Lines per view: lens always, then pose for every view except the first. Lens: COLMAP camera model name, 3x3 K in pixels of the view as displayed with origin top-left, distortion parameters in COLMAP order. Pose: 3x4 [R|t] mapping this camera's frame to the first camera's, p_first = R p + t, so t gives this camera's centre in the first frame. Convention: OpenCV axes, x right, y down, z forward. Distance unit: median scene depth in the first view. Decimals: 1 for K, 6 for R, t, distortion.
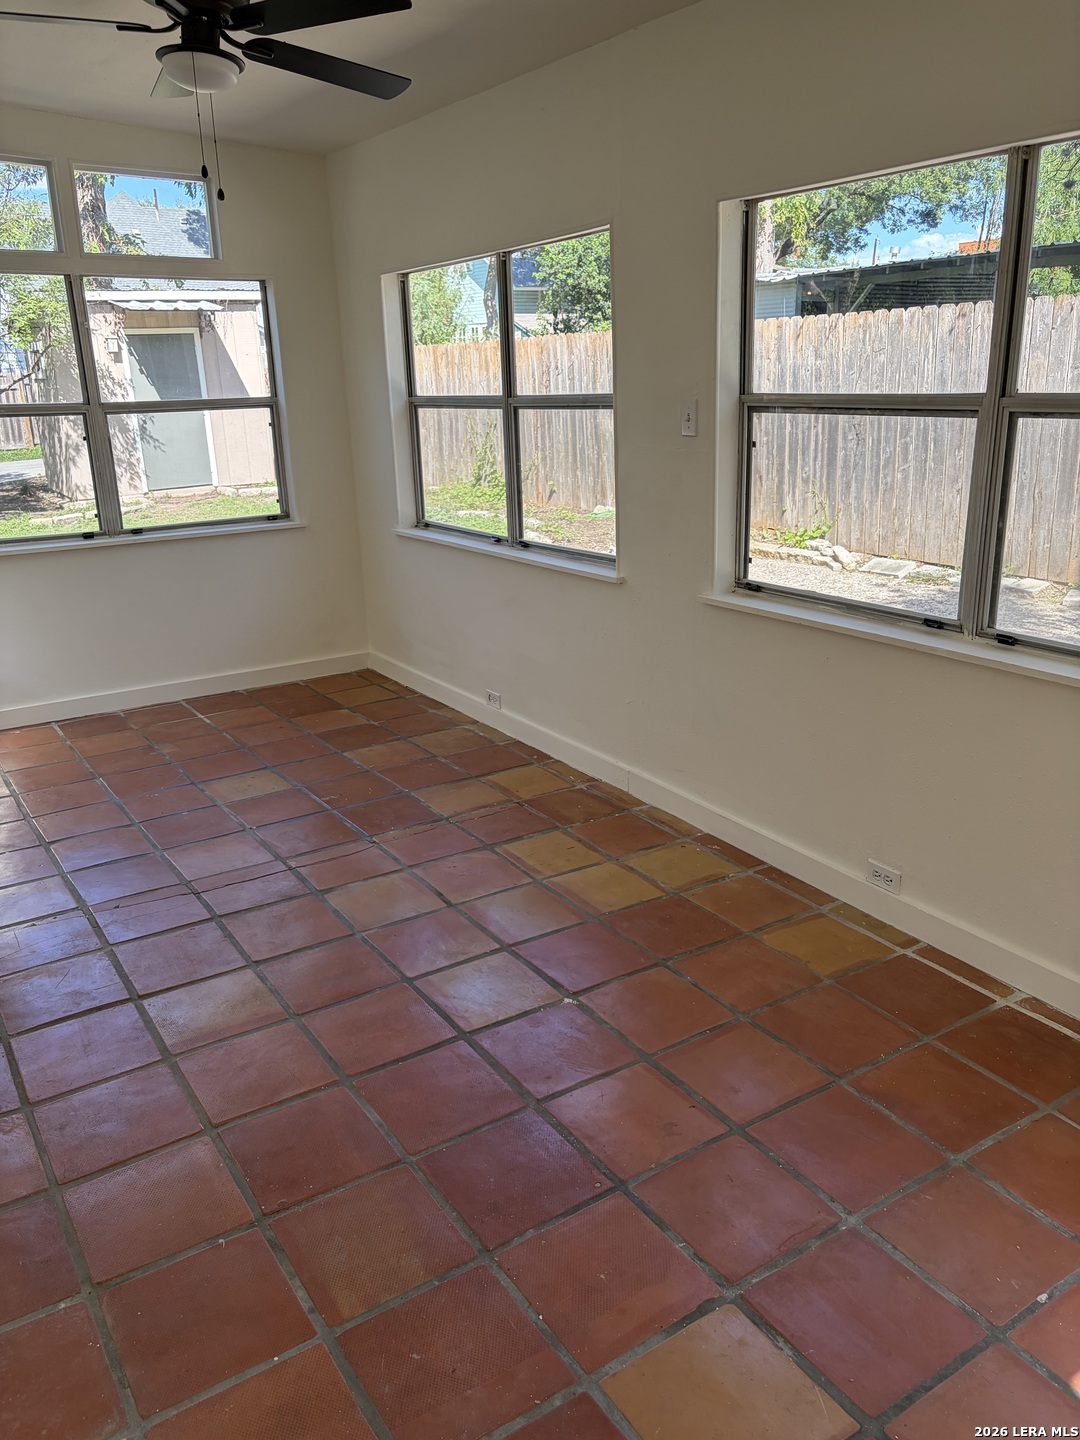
lens RADIAL K [[1096.3, 0, 538.9], [0, 1096.3, 713.9], [0, 0, 1]] dist [0.036517, -0.029654]
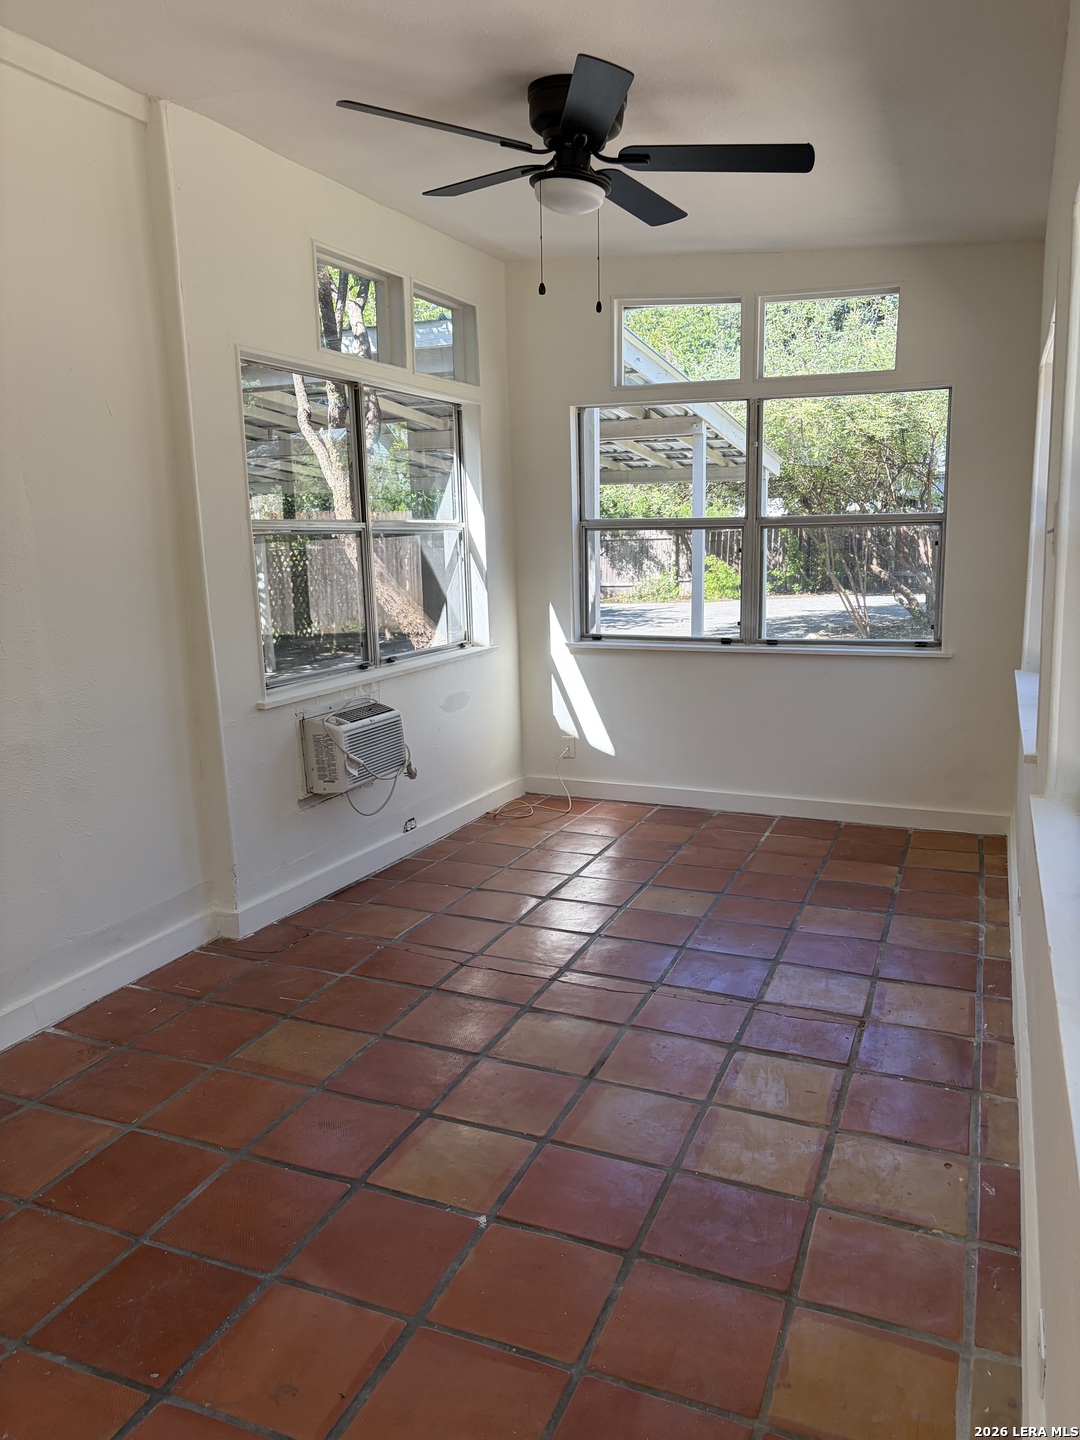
lens RADIAL K [[1096.3, 0, 544.2], [0, 1096.3, 723.0], [0, 0, 1]] dist [0.036517, -0.029654]
pose [[0.568864, 0.160369, -0.806645, 0.362736], [-0.243746, 0.969614, 0.020873, -0.068191], [0.785482, 0.184743, 0.590668, 0.272571]]
